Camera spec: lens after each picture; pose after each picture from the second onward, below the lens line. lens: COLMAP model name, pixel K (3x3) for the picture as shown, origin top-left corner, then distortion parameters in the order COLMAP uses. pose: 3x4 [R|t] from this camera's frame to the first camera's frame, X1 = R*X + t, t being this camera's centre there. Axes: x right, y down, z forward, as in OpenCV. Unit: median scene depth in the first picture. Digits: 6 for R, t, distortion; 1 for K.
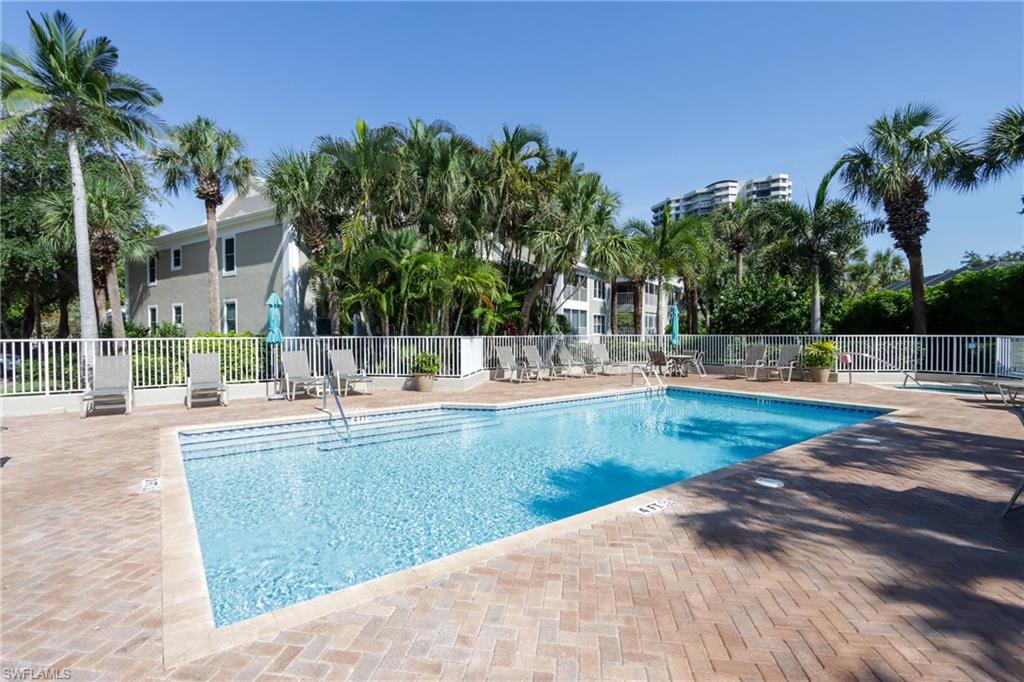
lens RADIAL K [[480.6, 0, 512.0], [0, 480.6, 341.0], [0, 0, 1]] dist [-0.002044, -0.000392]
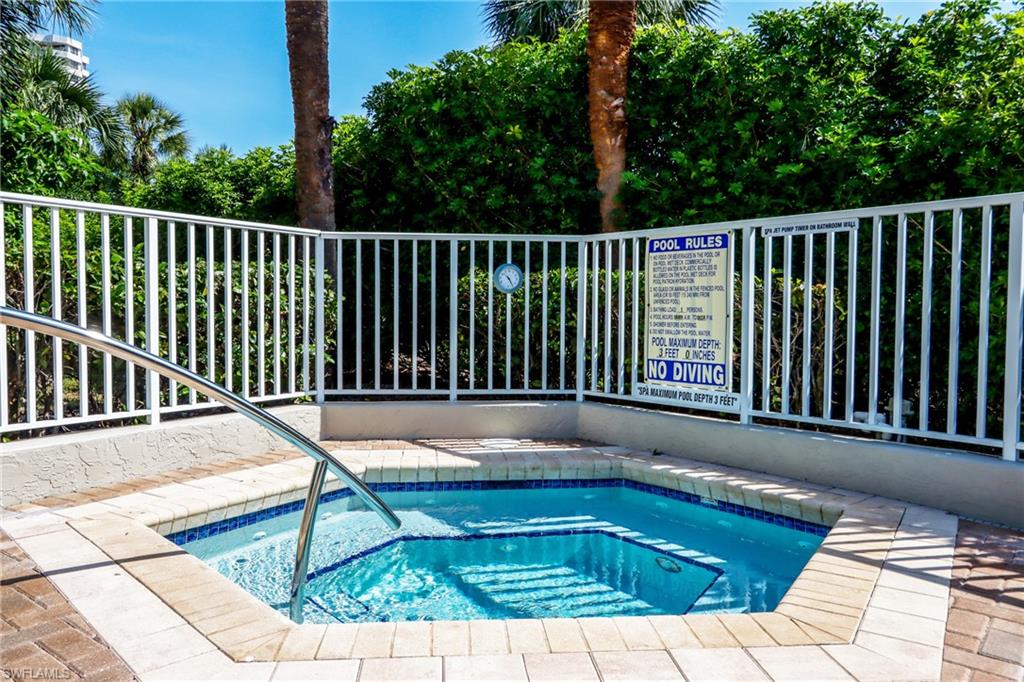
lens RADIAL K [[750.2, 0, 512.0], [0, 750.2, 341.0], [0, 0, 1]] dist [-0.003220, -0.002760]
pose [[0.517888, -0.026674, 0.855033, 0.601252], [0.008240, 0.999623, 0.026193, 0.029228], [-0.855409, -0.006520, 0.517912, 0.756332]]
